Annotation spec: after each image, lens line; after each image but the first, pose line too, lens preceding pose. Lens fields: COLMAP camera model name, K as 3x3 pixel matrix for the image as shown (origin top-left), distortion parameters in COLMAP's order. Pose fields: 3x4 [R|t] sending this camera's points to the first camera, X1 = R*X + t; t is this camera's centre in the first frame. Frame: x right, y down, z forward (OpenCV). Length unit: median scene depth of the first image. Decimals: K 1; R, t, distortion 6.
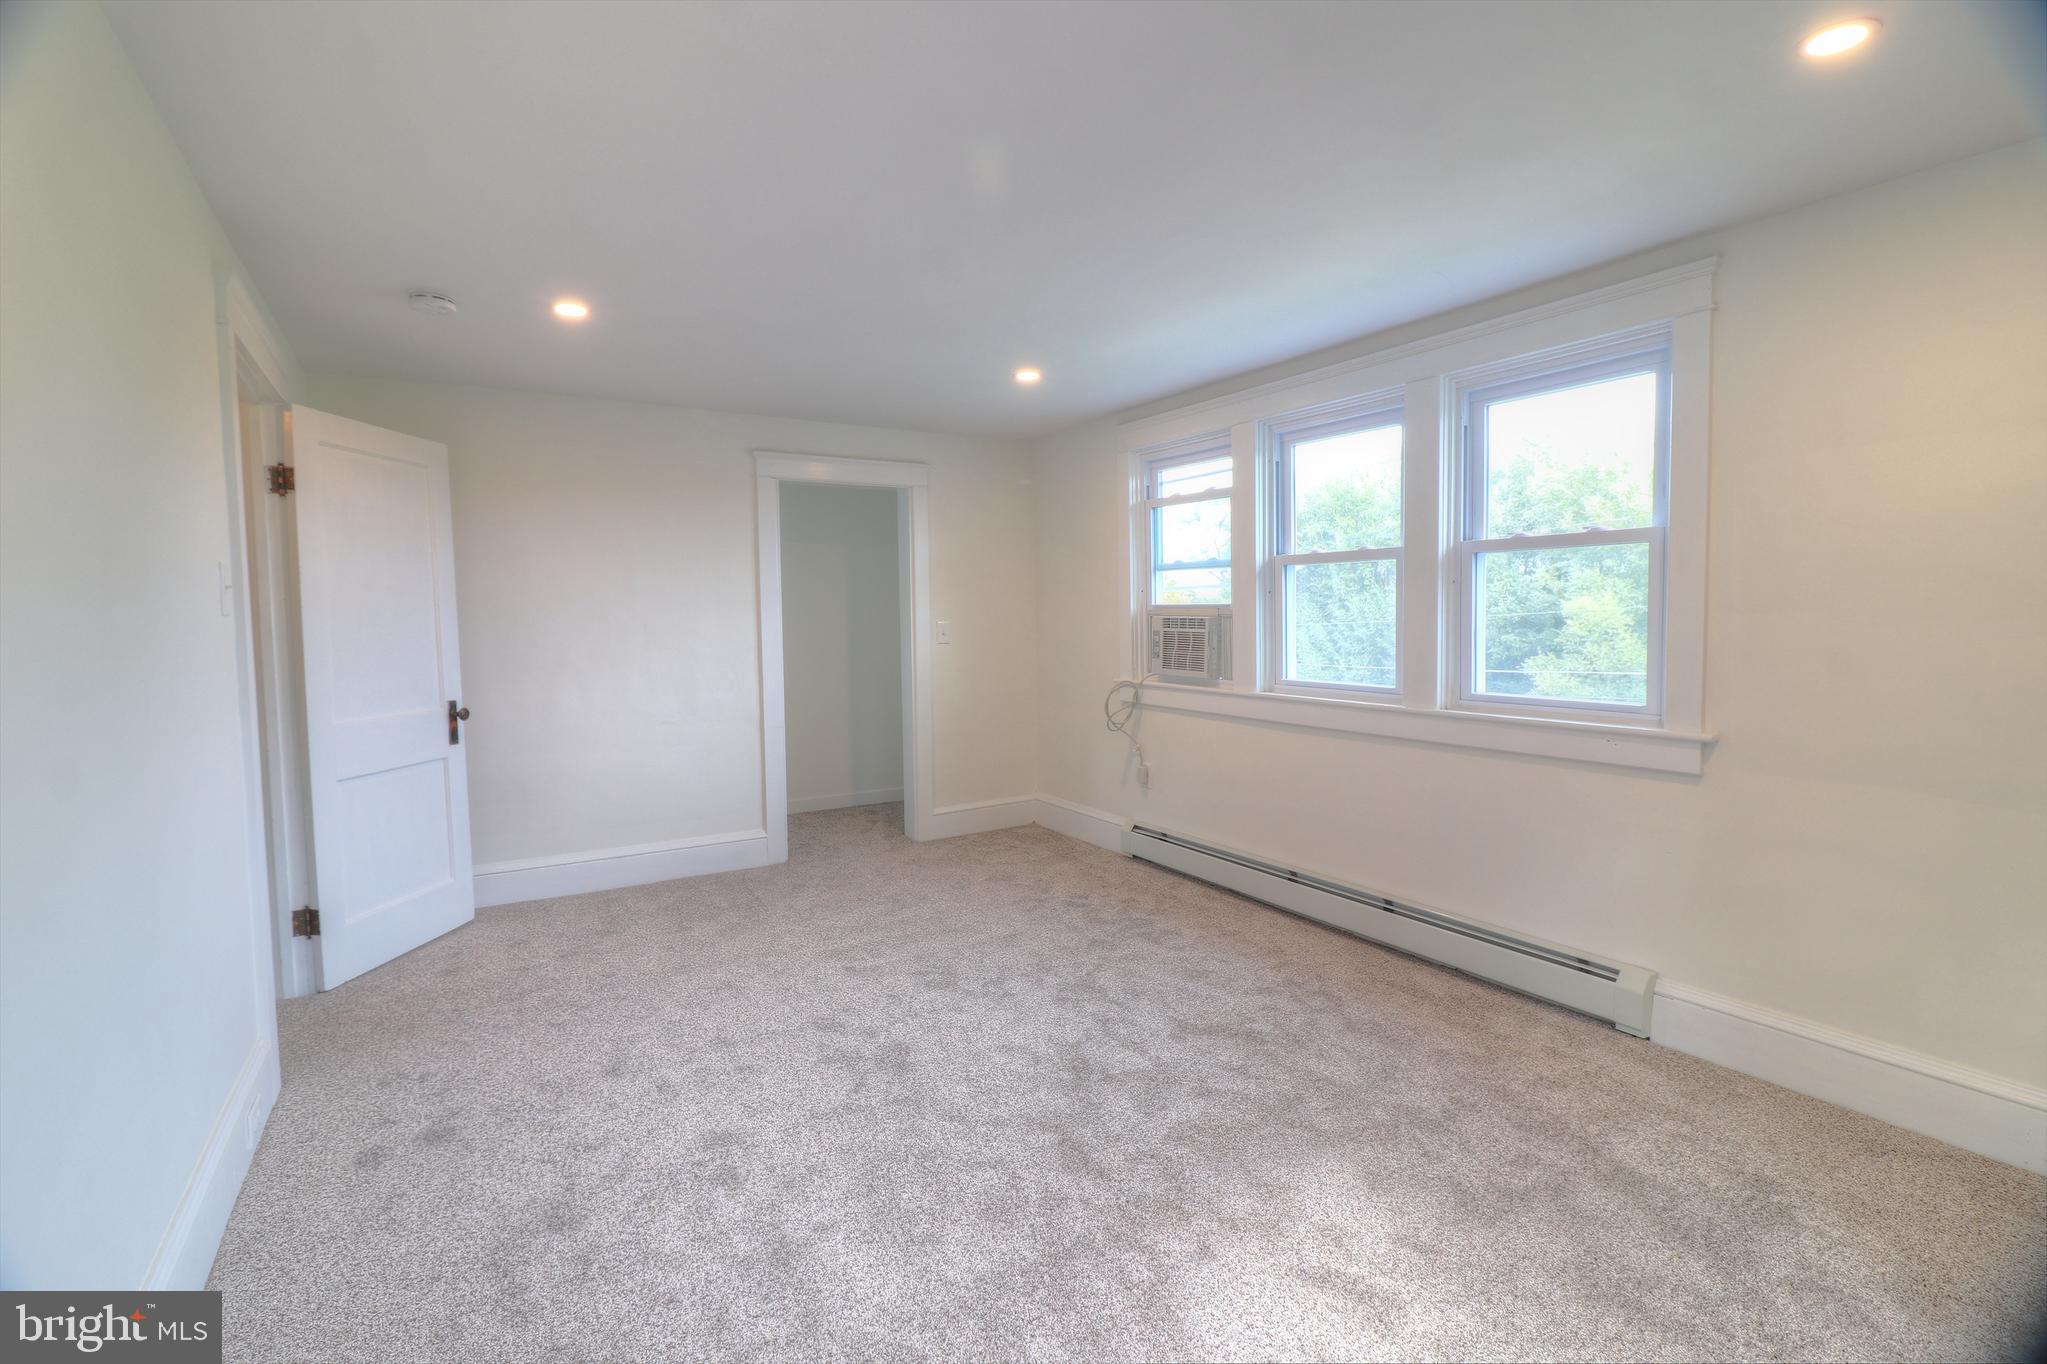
lens RADIAL K [[946.1, 0, 1016.5], [0, 946.1, 674.0], [0, 0, 1]] dist [0.003751, -0.015157]
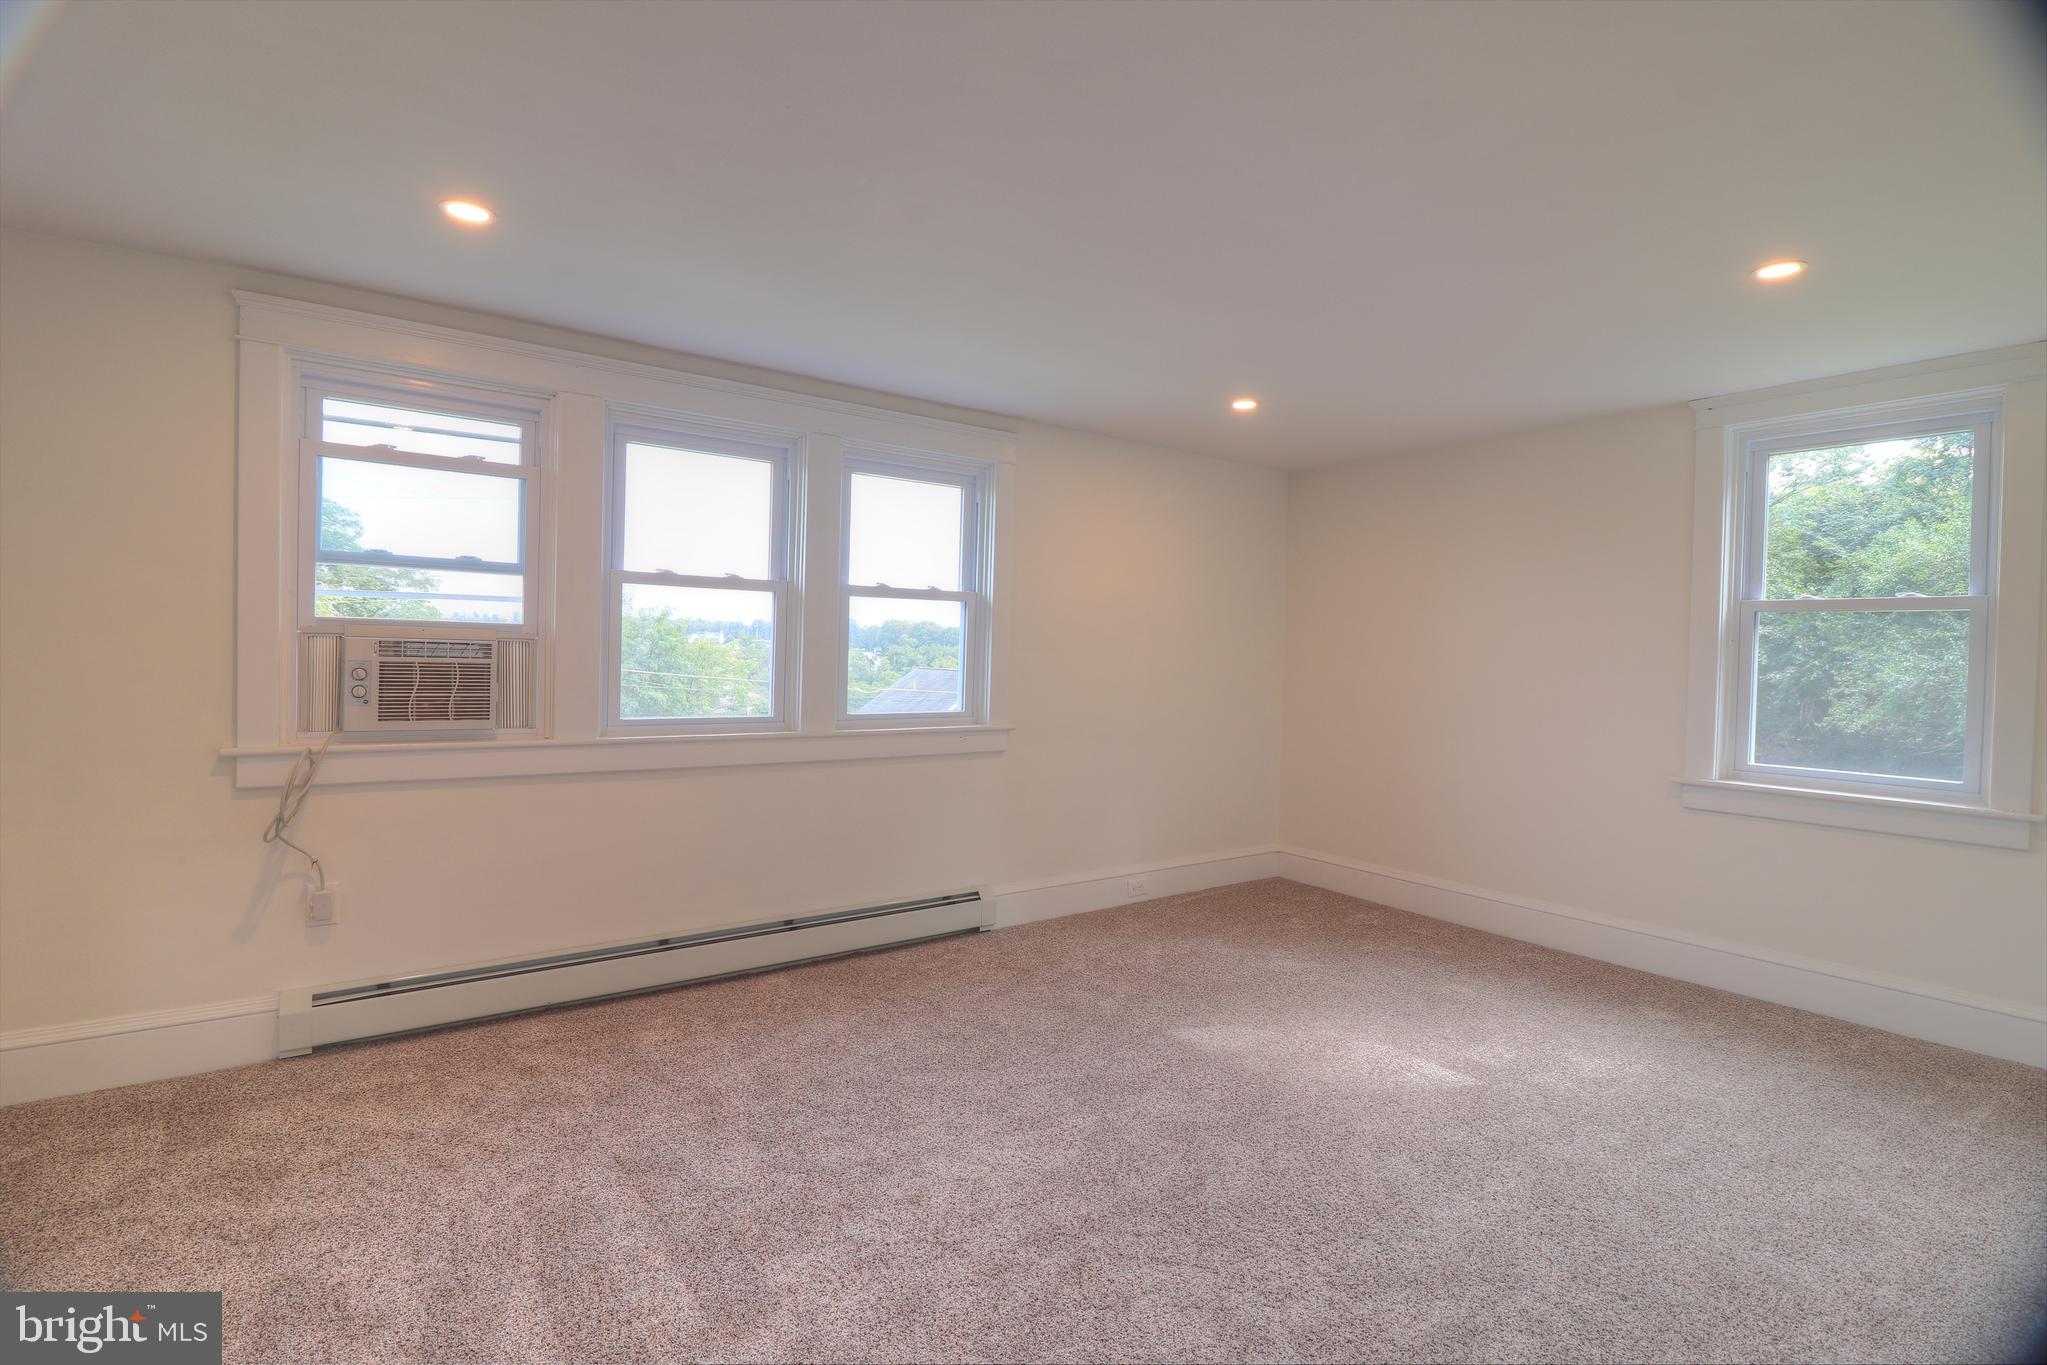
lens RADIAL K [[946.1, 0, 1016.5], [0, 946.1, 674.5], [0, 0, 1]] dist [0.003751, -0.015157]
pose [[-0.080774, -0.022589, 0.996476, -0.531956], [0.037882, 0.998951, 0.025715, -0.038916], [-0.996012, 0.039825, -0.079834, 0.667267]]
